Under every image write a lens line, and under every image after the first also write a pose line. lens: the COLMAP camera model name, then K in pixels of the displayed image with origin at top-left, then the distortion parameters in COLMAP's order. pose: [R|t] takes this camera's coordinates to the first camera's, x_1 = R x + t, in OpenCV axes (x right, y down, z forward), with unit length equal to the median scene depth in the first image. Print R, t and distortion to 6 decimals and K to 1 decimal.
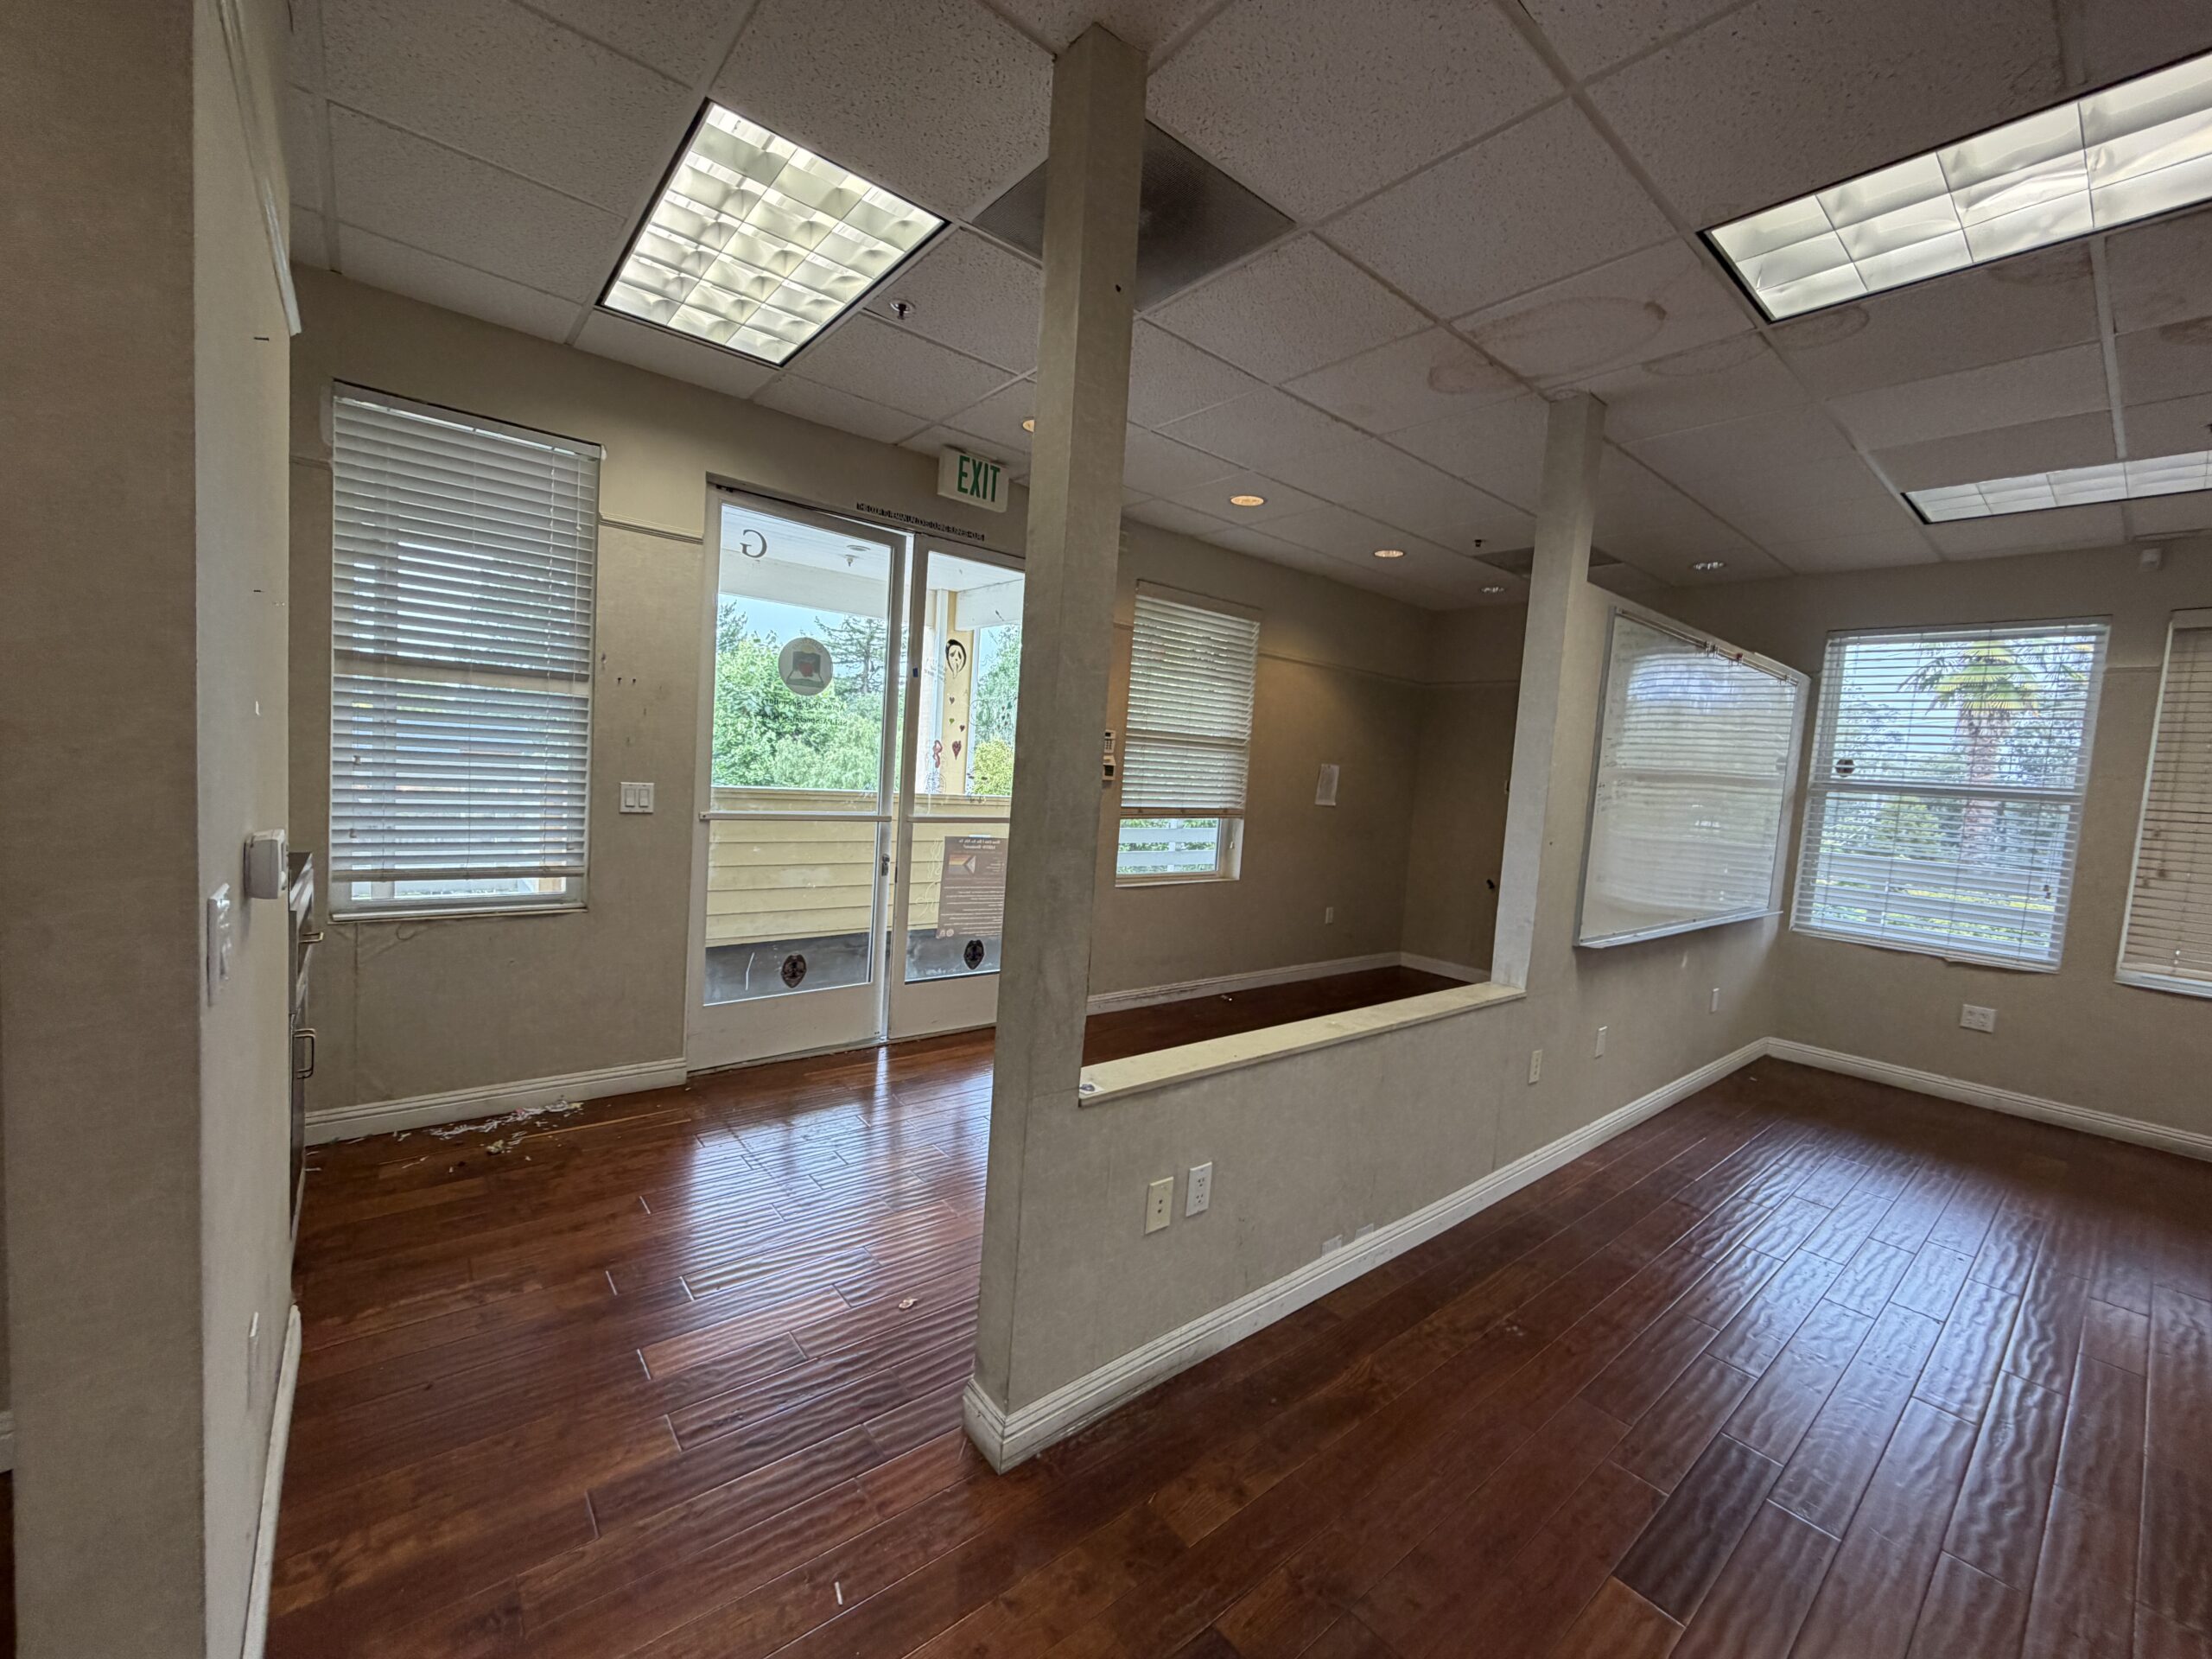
lens RADIAL K [[886.9, 0, 1106.0], [0, 886.9, 829.5], [0, 0, 1]] dist [-0.000027, -0.000020]
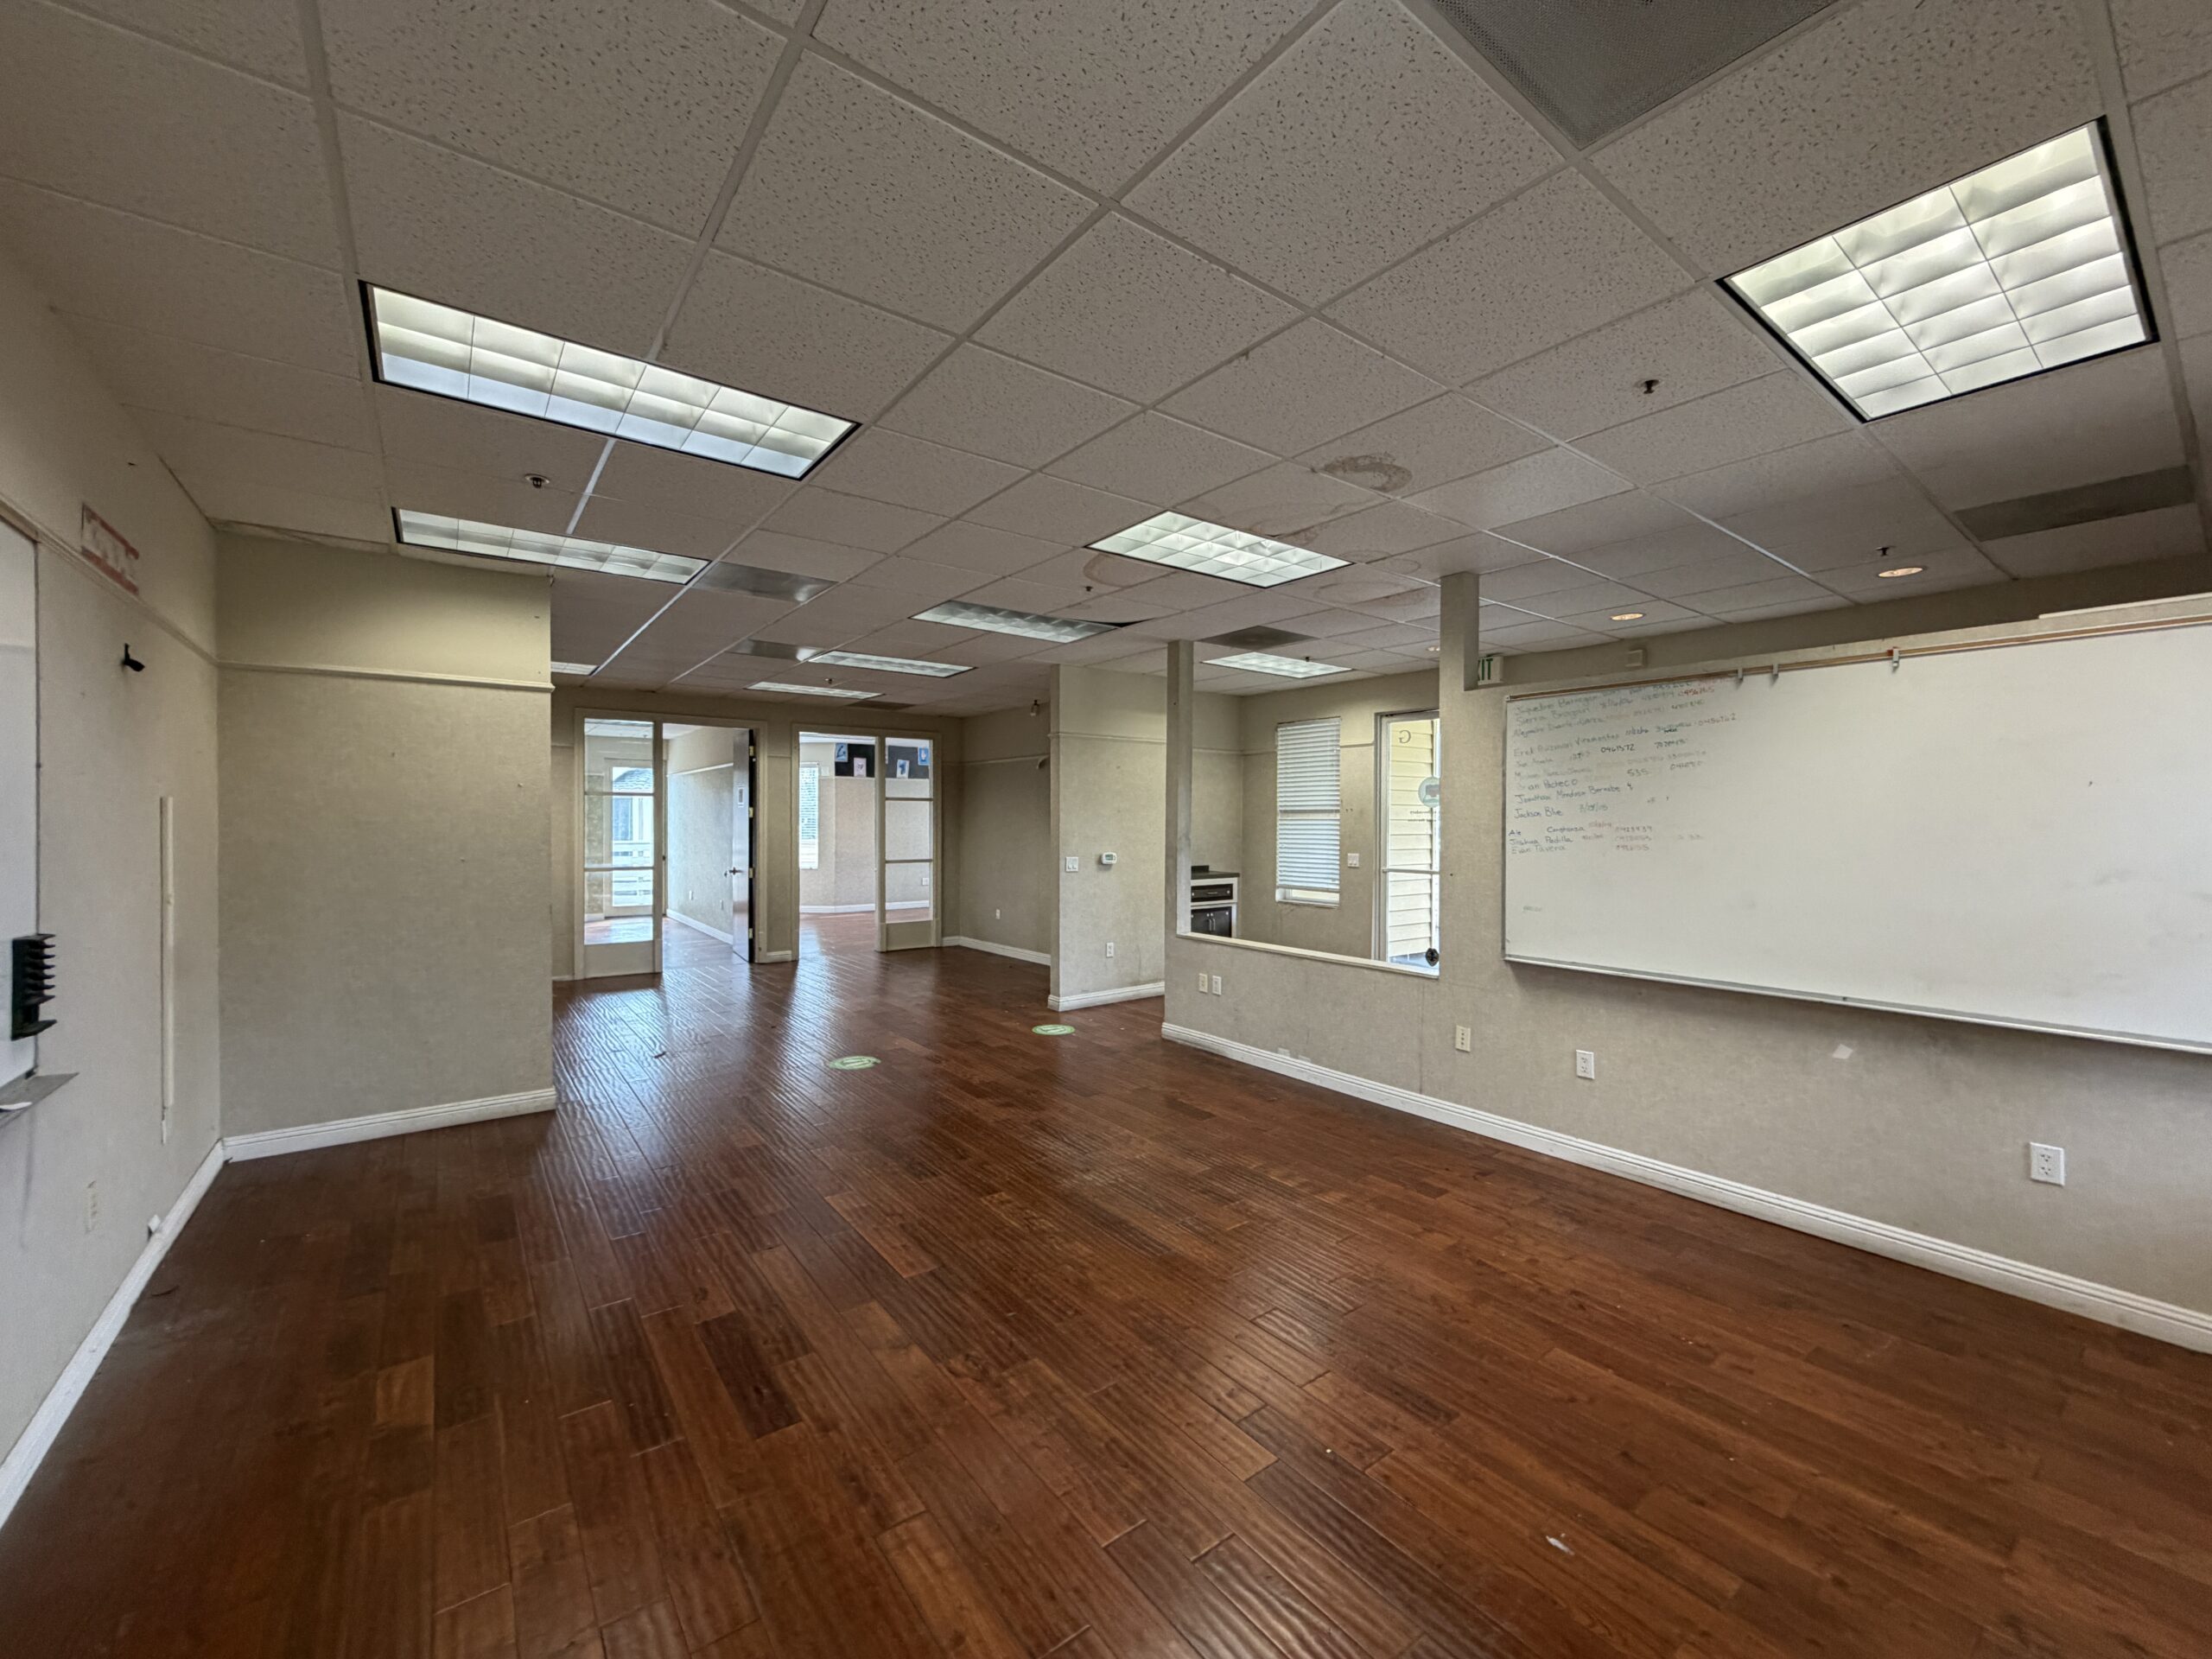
lens RADIAL K [[886.9, 0, 1106.0], [0, 886.9, 829.5], [0, 0, 1]] dist [-0.000027, -0.000020]
pose [[-0.037949, -0.057518, -0.997623, 1.862118], [-0.084500, 0.994951, -0.054150, 0.065435], [0.995701, 0.082244, -0.042618, 0.475213]]
